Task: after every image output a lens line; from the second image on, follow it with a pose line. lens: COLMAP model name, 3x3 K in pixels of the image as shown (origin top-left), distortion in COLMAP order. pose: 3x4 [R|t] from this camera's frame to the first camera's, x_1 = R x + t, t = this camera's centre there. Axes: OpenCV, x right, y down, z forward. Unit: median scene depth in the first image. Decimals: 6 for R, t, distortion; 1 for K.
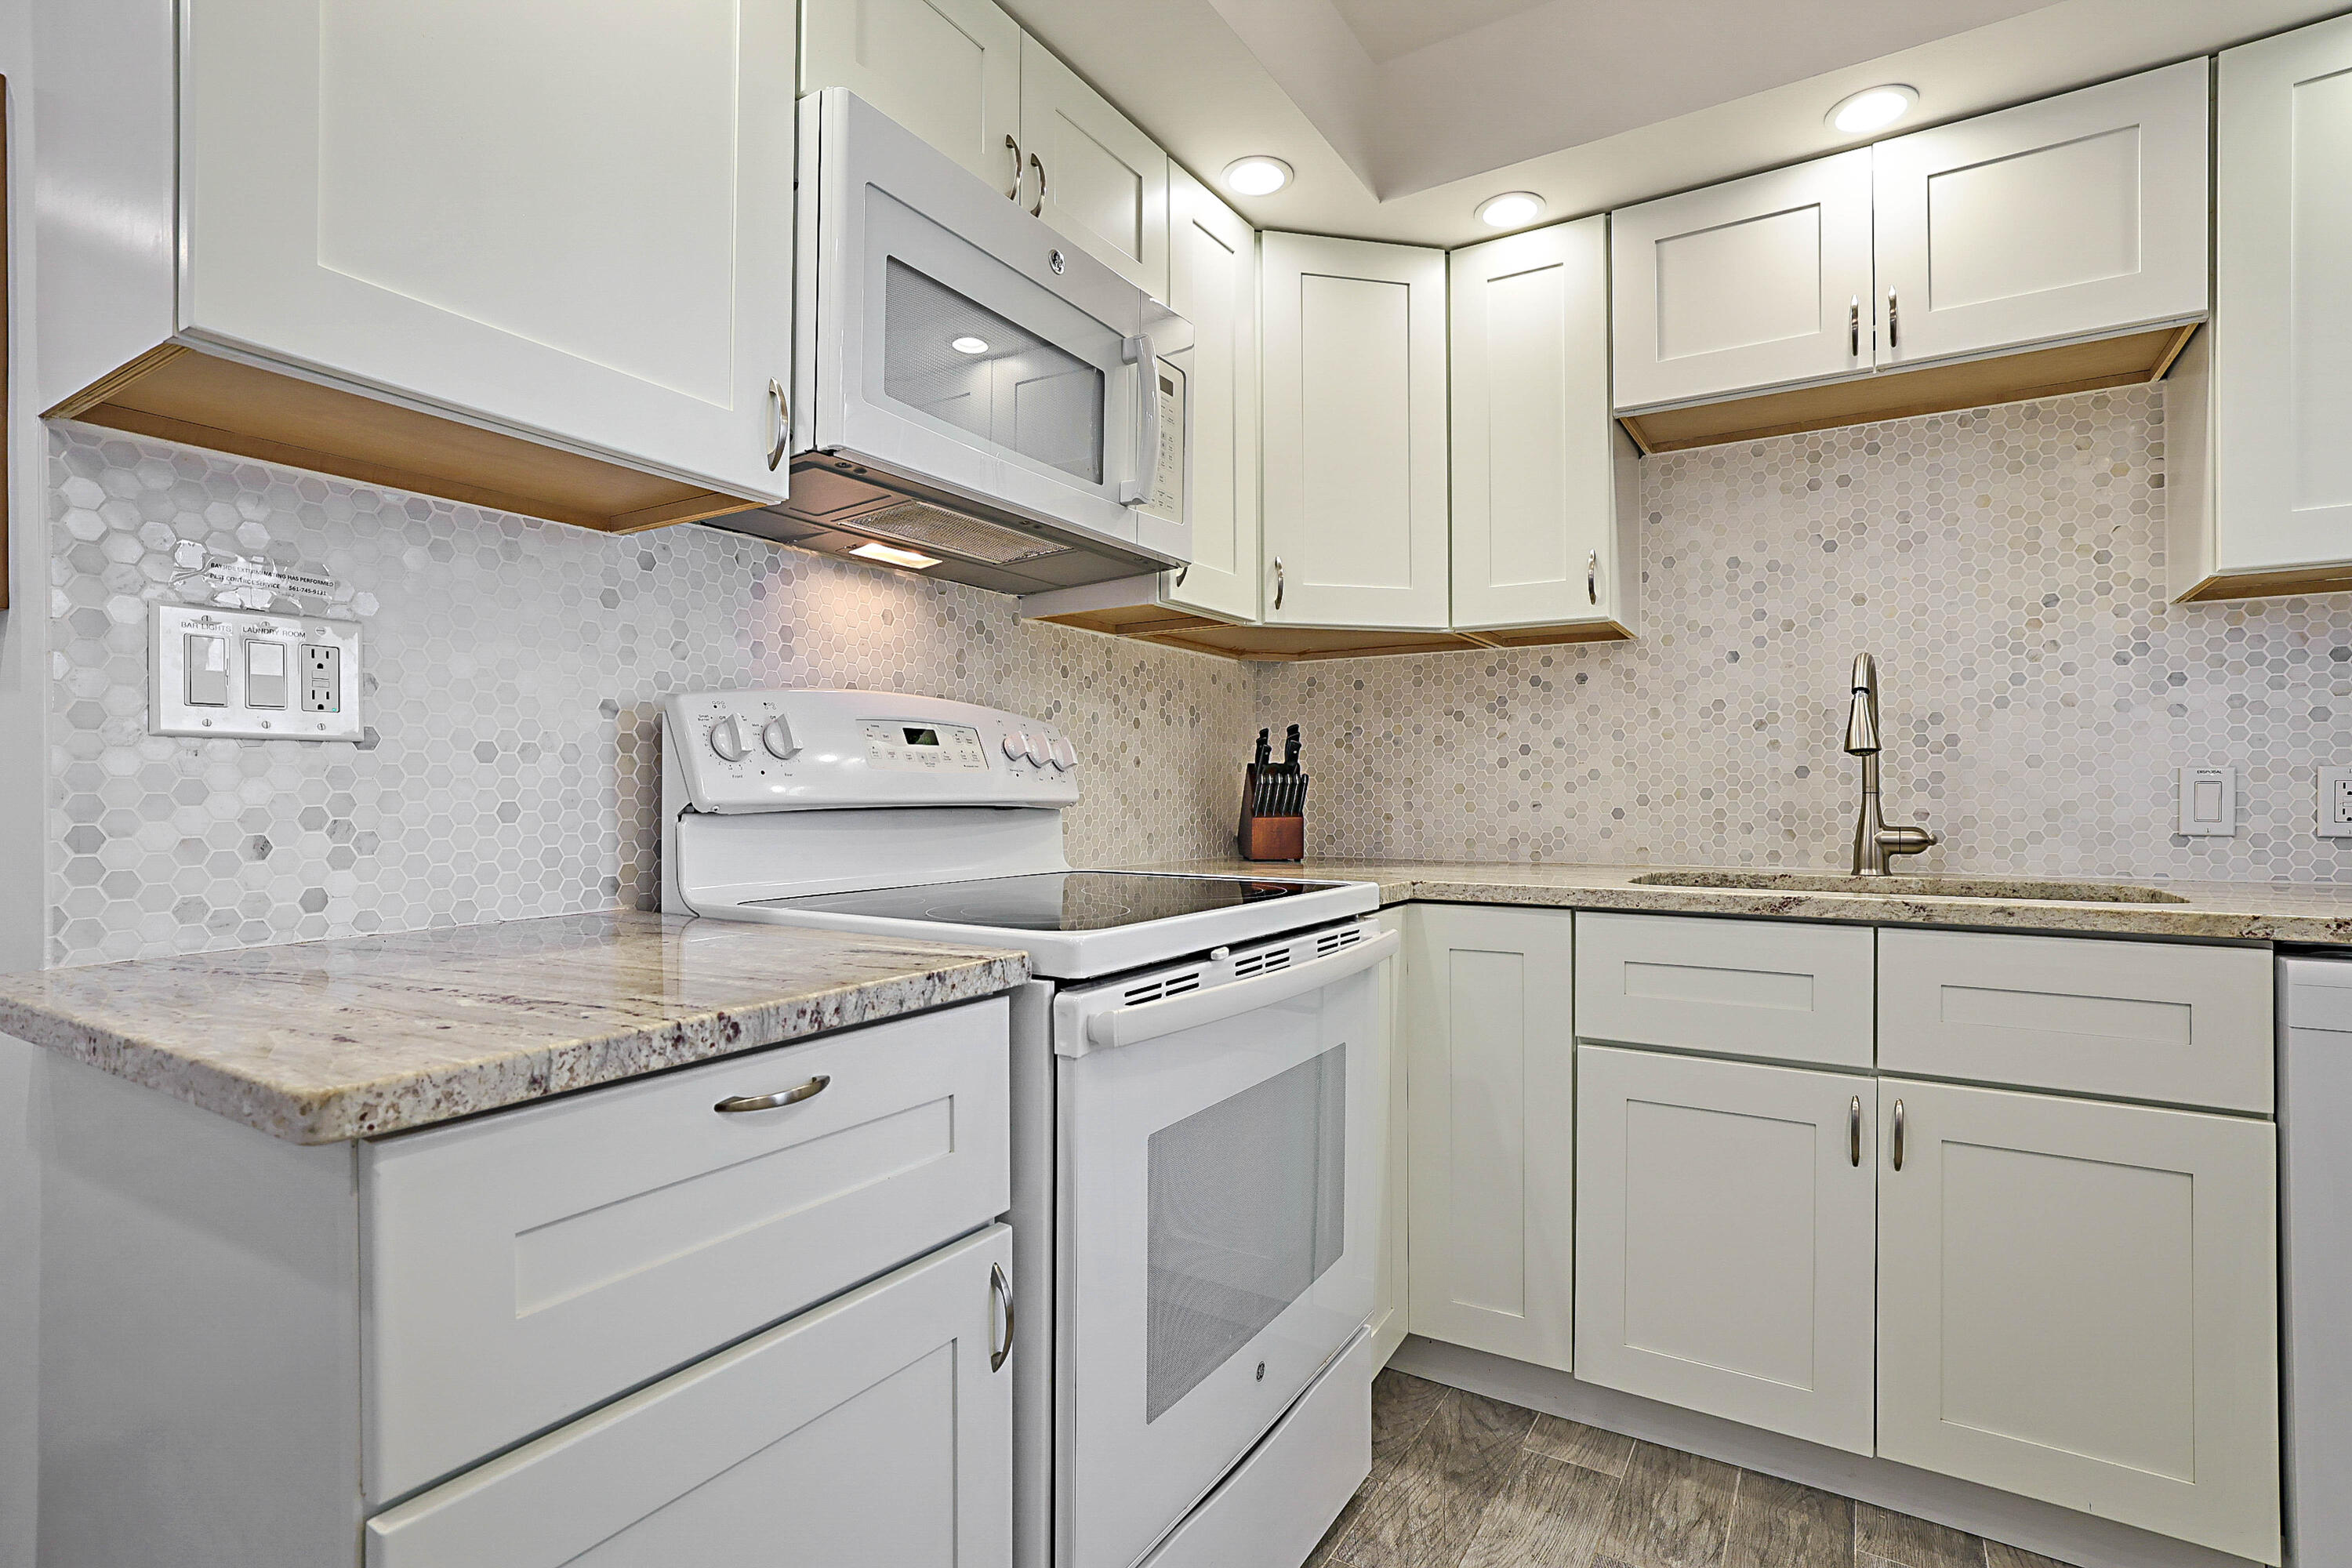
lens RADIAL K [[1131.8, 0, 1175.0], [0, 1131.8, 785.9], [0, 0, 1]] dist [-0.044413, 0.026081]
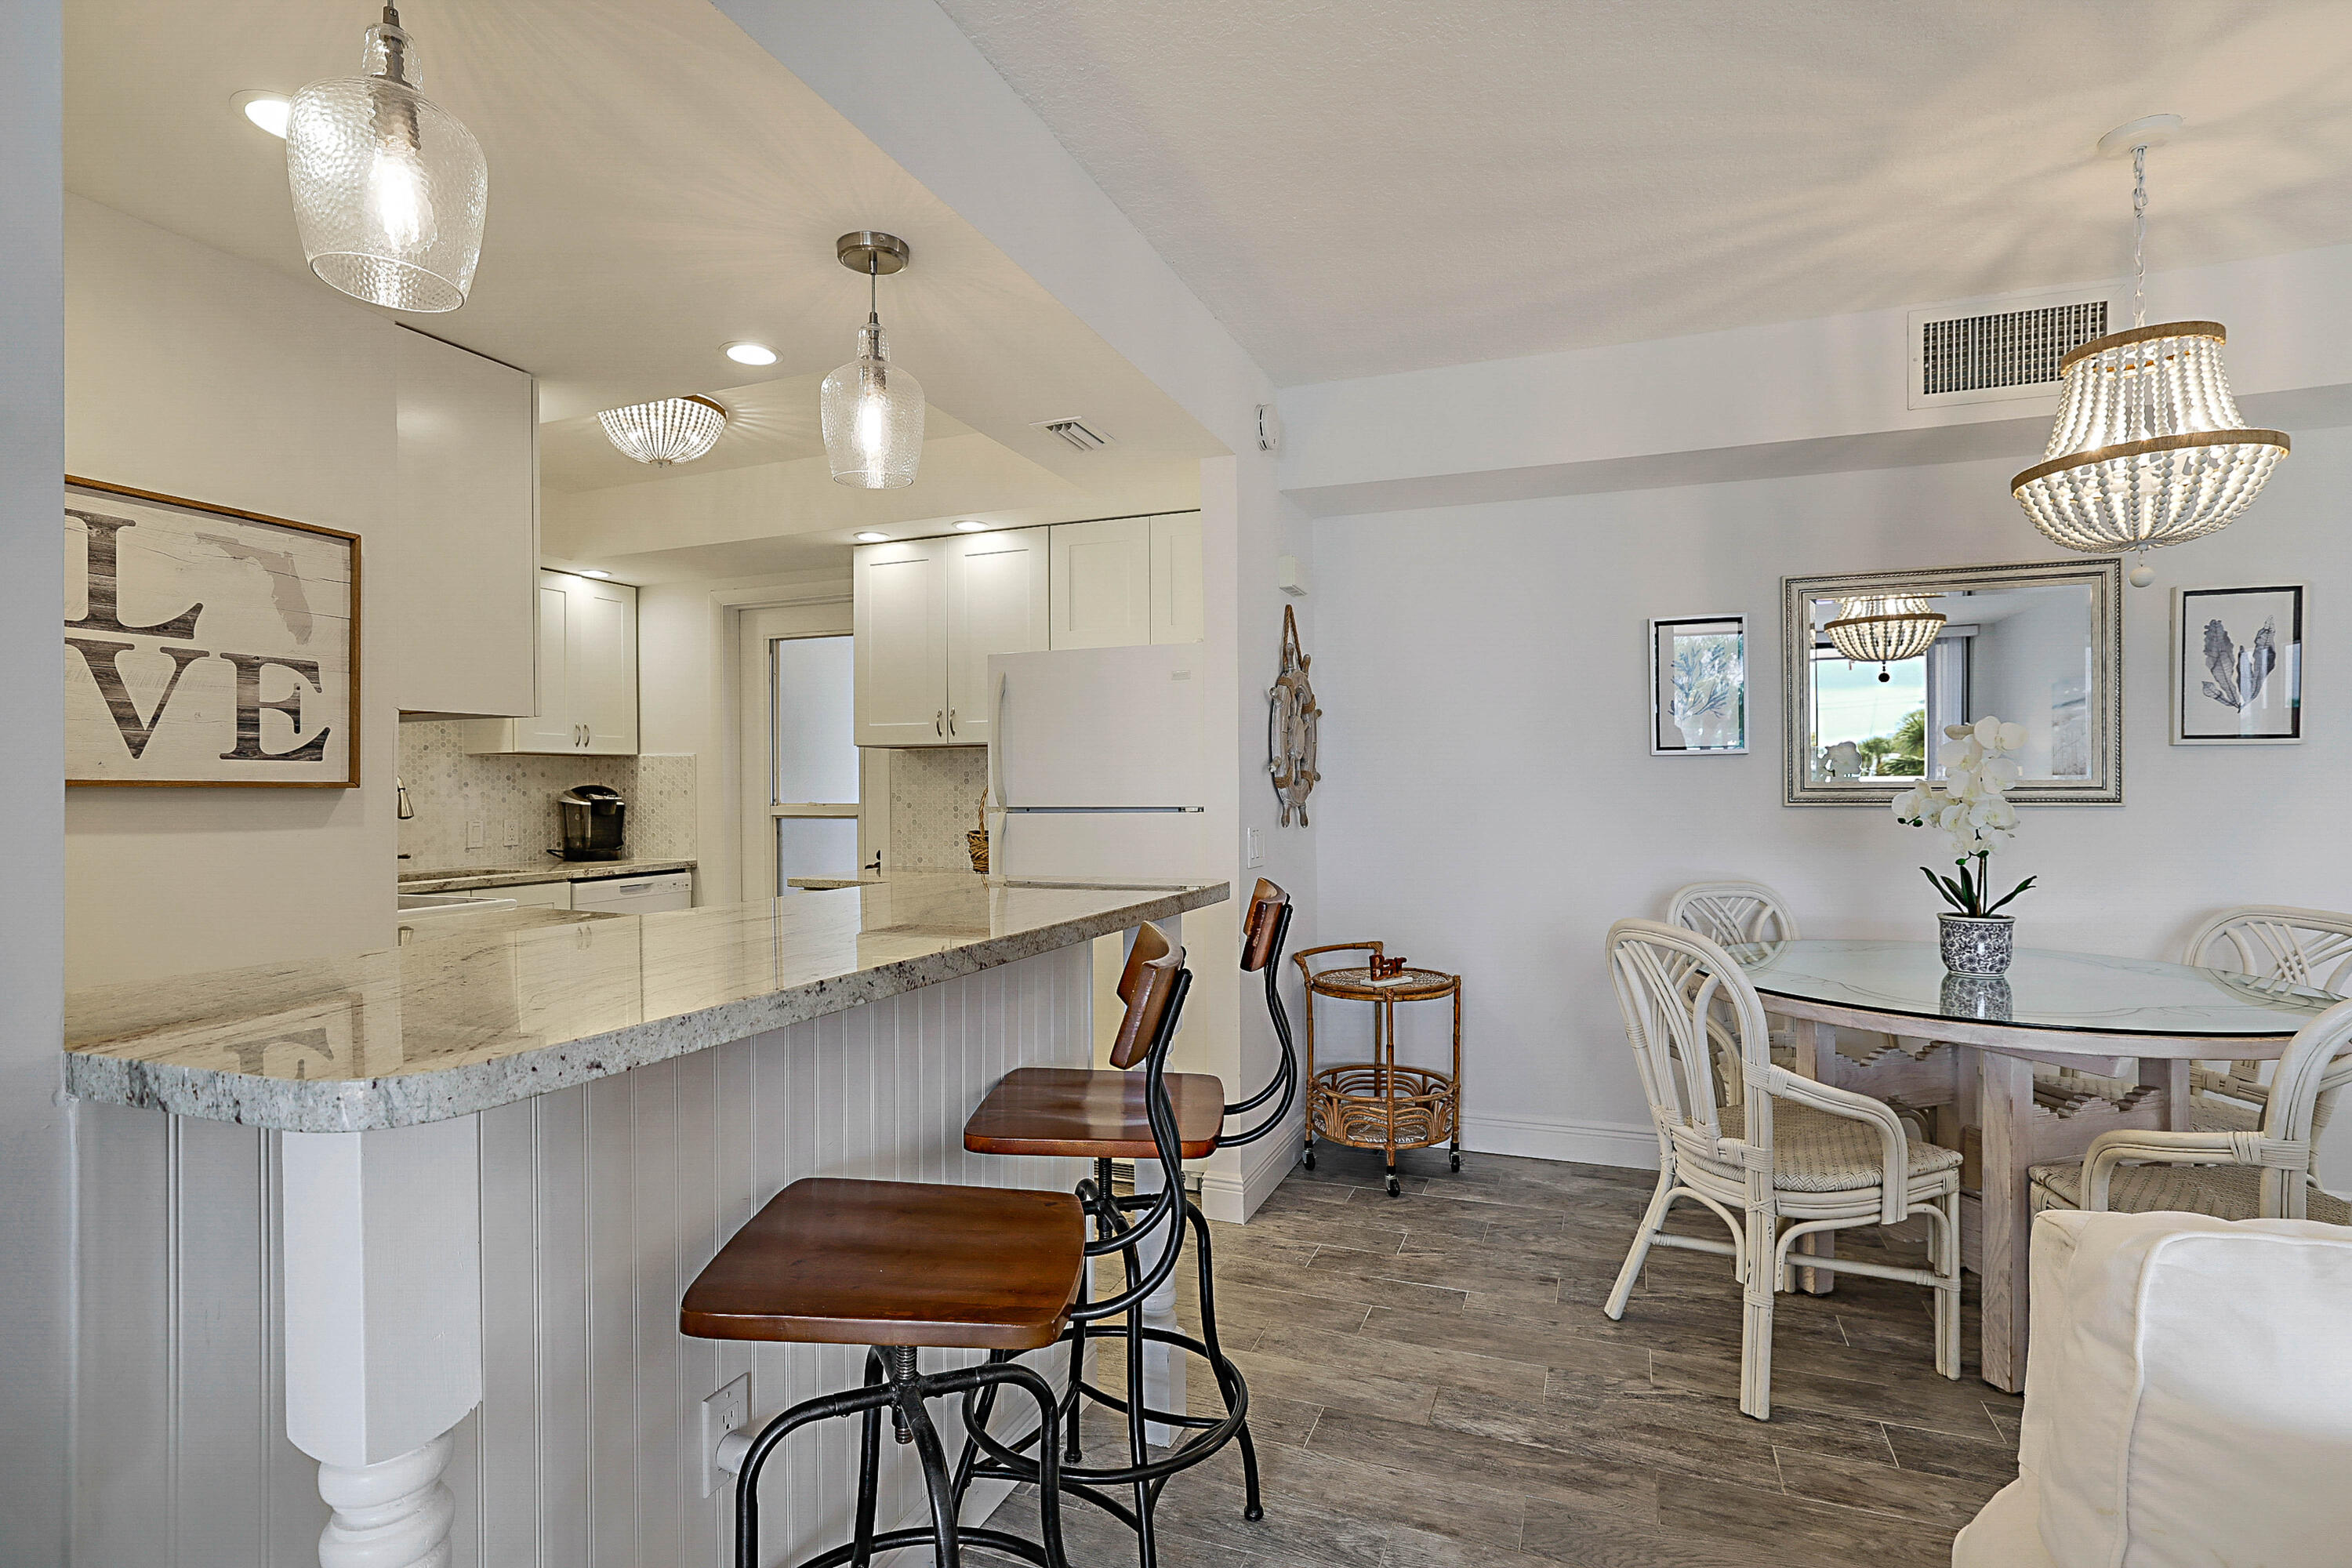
lens RADIAL K [[1131.8, 0, 1175.0], [0, 1131.8, 785.9], [0, 0, 1]] dist [-0.044413, 0.026081]
pose [[-0.186273, 0.004245, 0.982489, -1.683933], [0.002002, 0.999990, -0.003941, -0.074829], [-0.982496, 0.001233, -0.186280, -0.074410]]
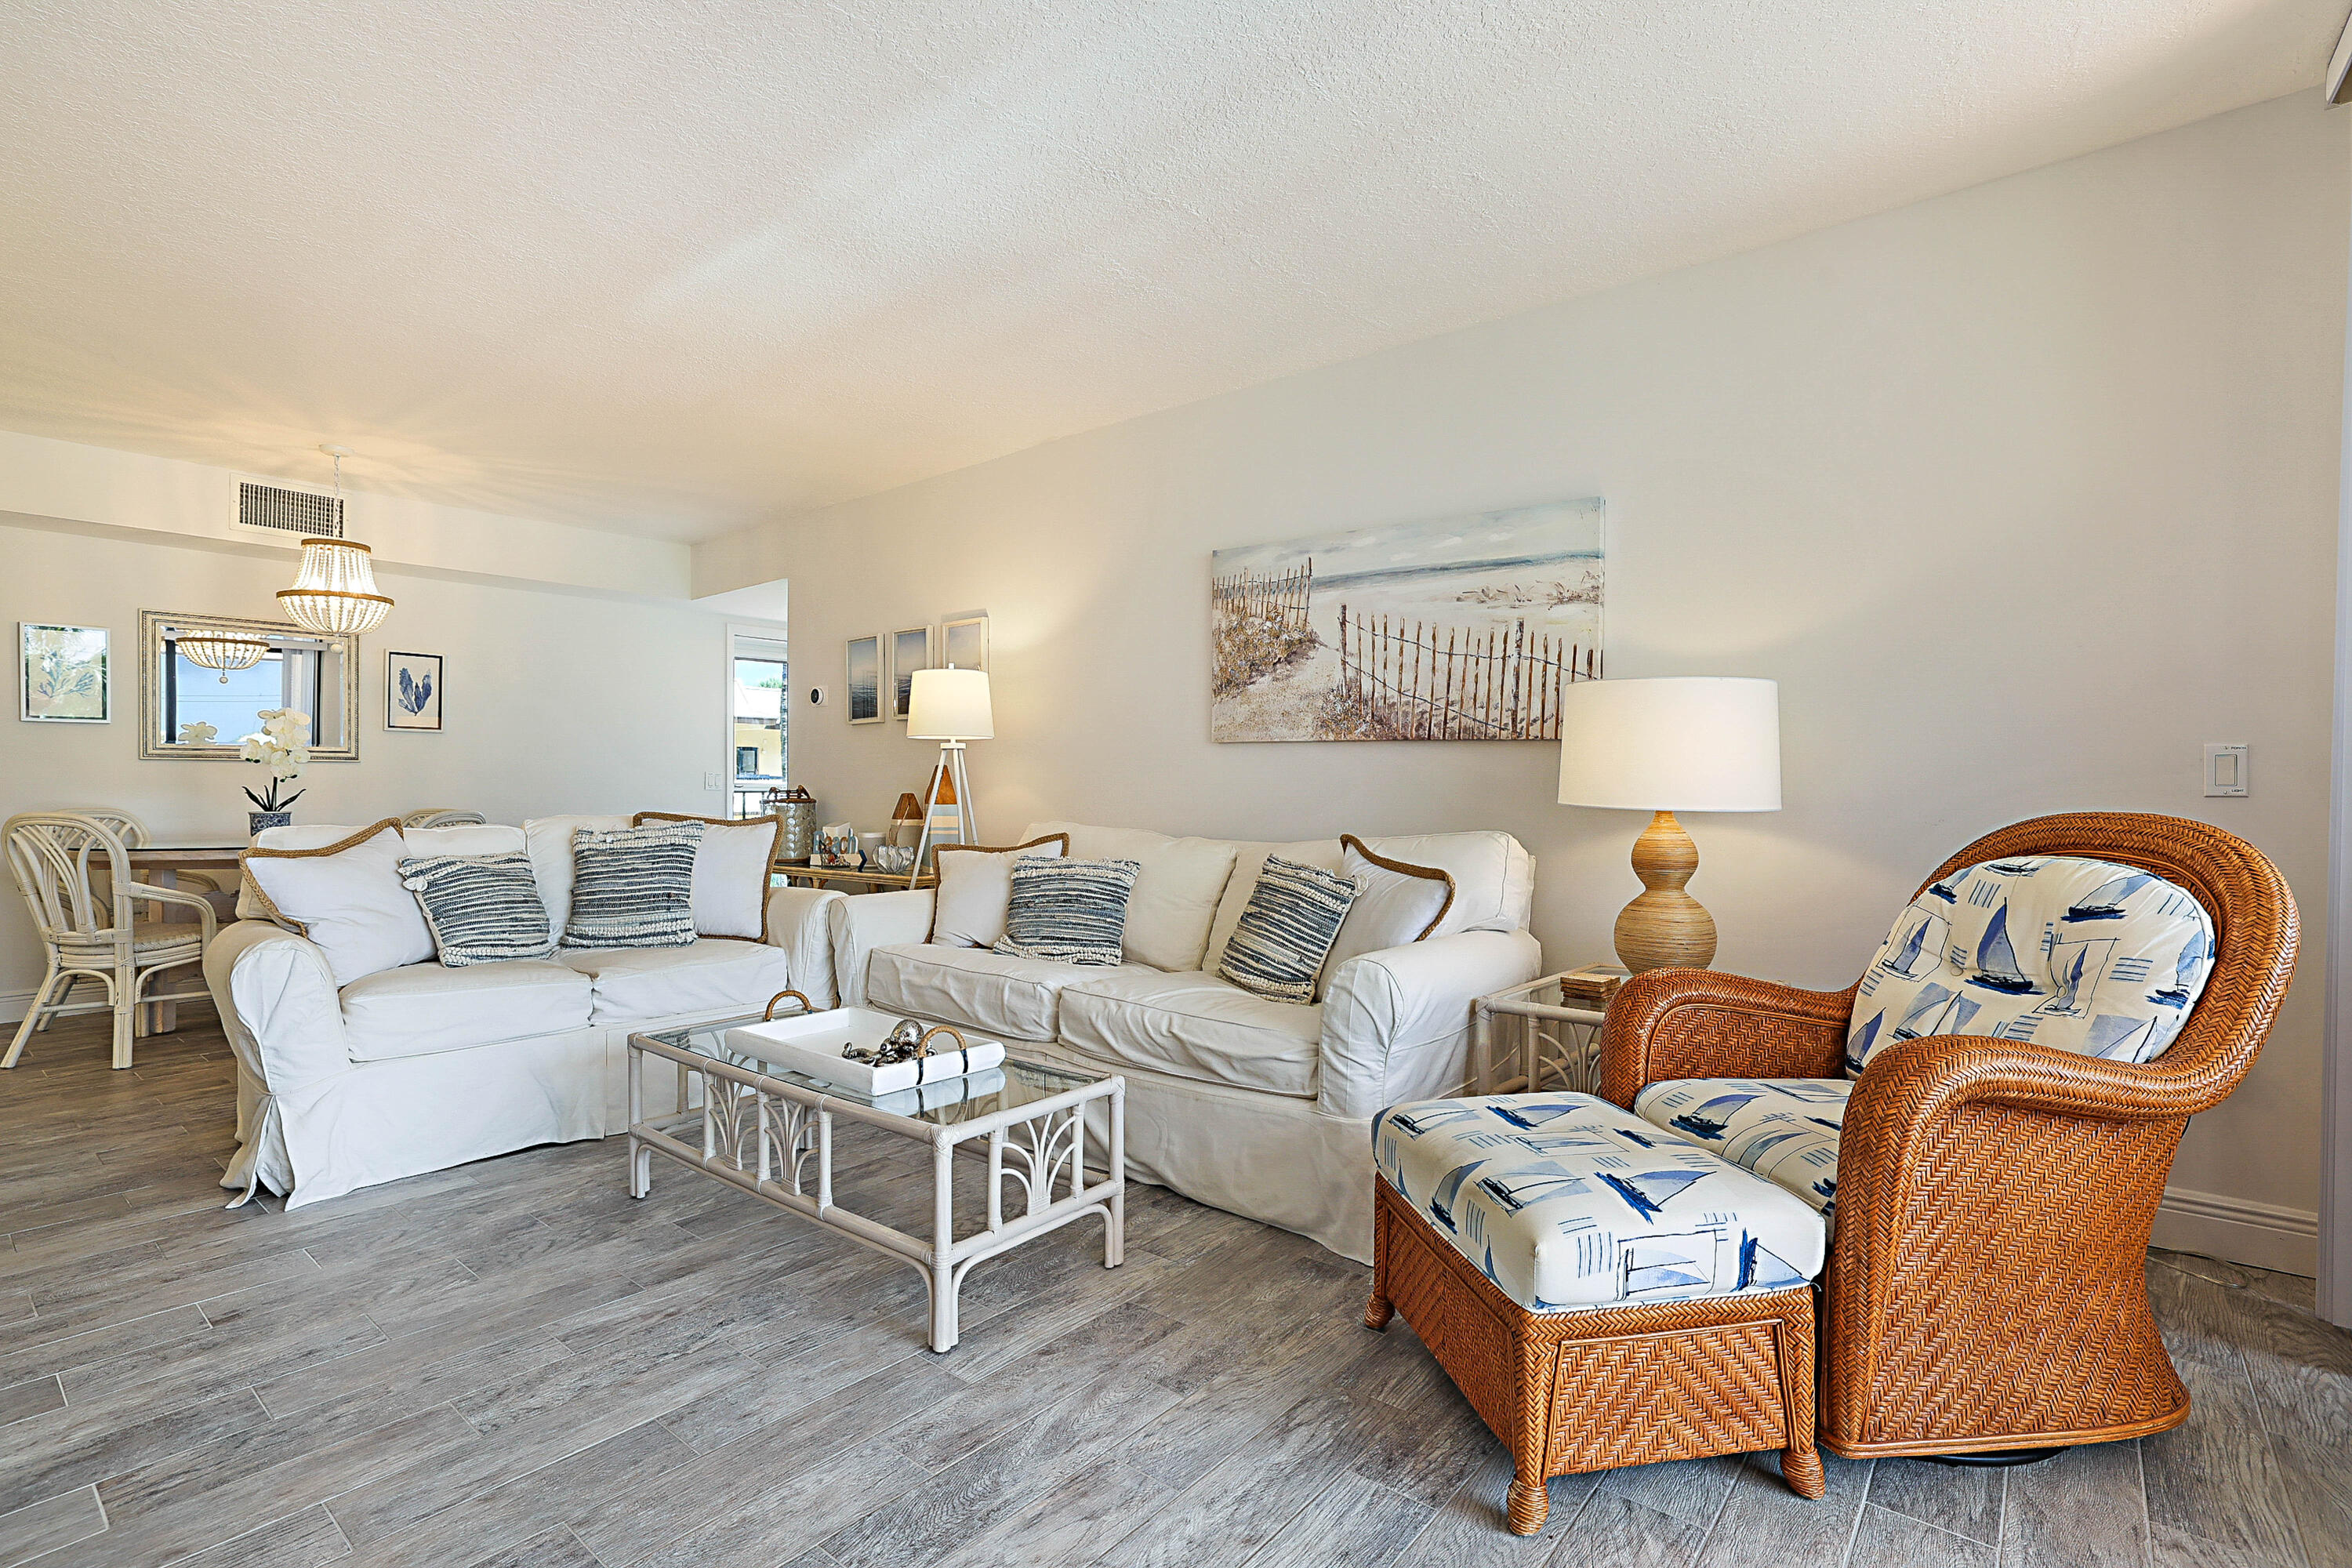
lens RADIAL K [[1114.5, 0, 1172.3], [0, 1114.5, 788.0], [0, 0, 1]] dist [-0.044788, 0.026406]
pose [[-0.991909, 0.002402, 0.126929, -2.857699], [0.002137, 0.999995, -0.002218, 0.026344], [-0.126933, -0.001929, -0.991909, 0.891064]]
